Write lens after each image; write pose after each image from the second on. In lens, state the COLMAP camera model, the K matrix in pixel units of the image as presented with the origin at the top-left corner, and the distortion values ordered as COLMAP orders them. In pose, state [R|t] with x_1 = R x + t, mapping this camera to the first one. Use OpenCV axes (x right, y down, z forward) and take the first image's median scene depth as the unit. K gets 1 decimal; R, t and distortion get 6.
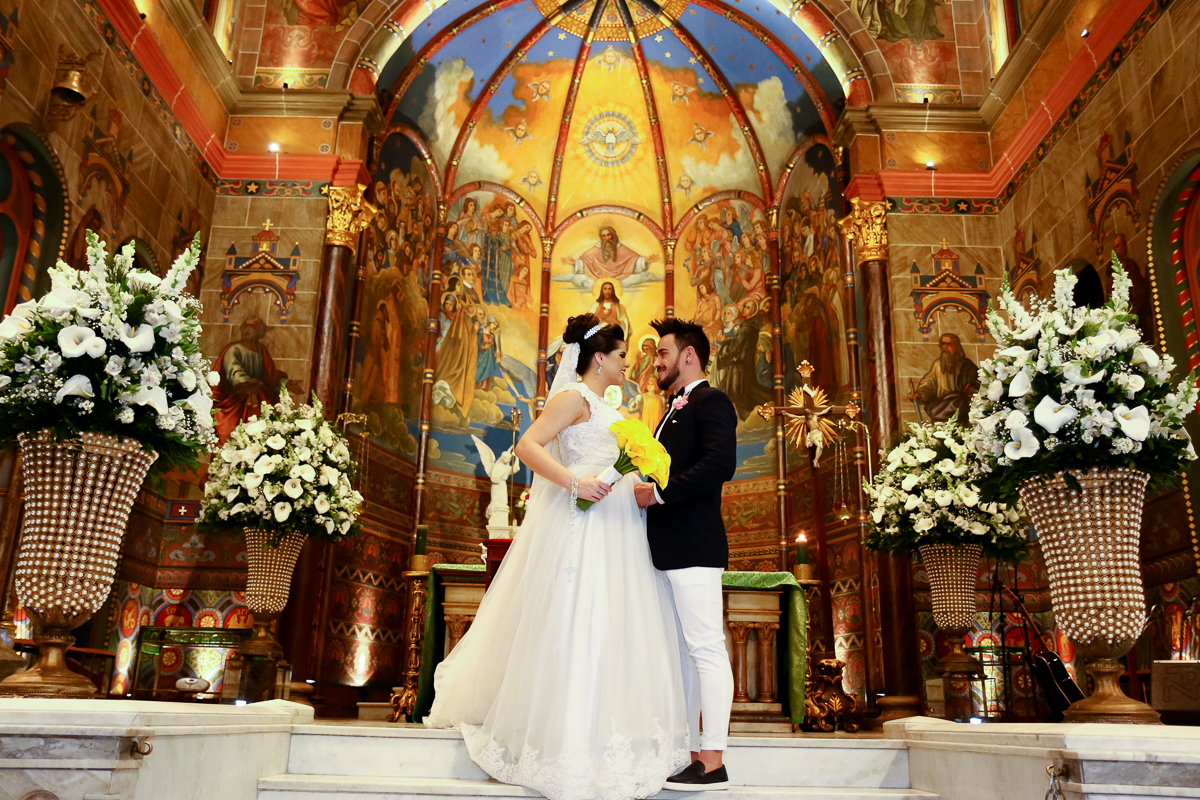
lens RADIAL K [[1057.2, 0, 606.9], [0, 1057.2, 386.6], [0, 0, 1]] dist [-0.082990, 0.083377]
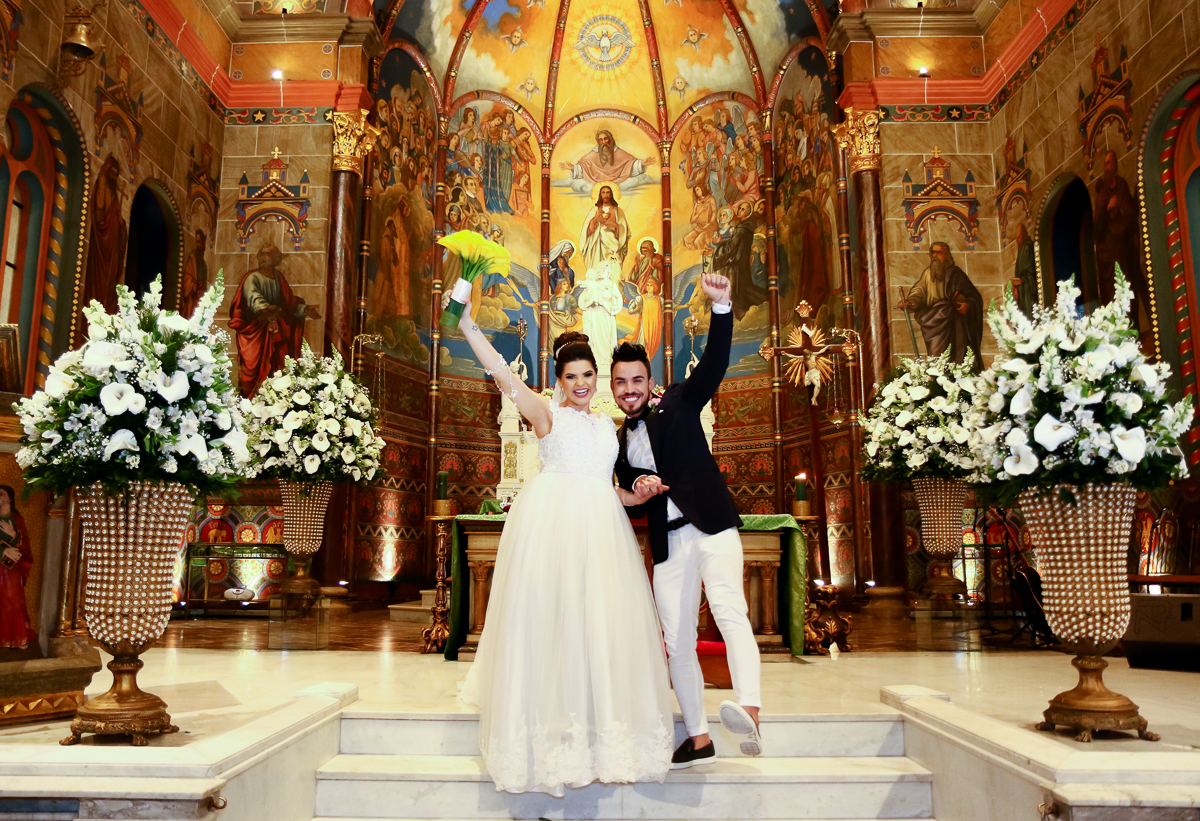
lens RADIAL K [[1000.7, 0, 568.7], [0, 1000.7, 325.6], [0, 0, 1]] dist [-0.099601, 0.066522]
pose [[0.999256, -0.024387, -0.029888, -0.012270], [0.028306, 0.989941, 0.138622, -0.129062], [0.026206, -0.139365, 0.989894, 0.021166]]
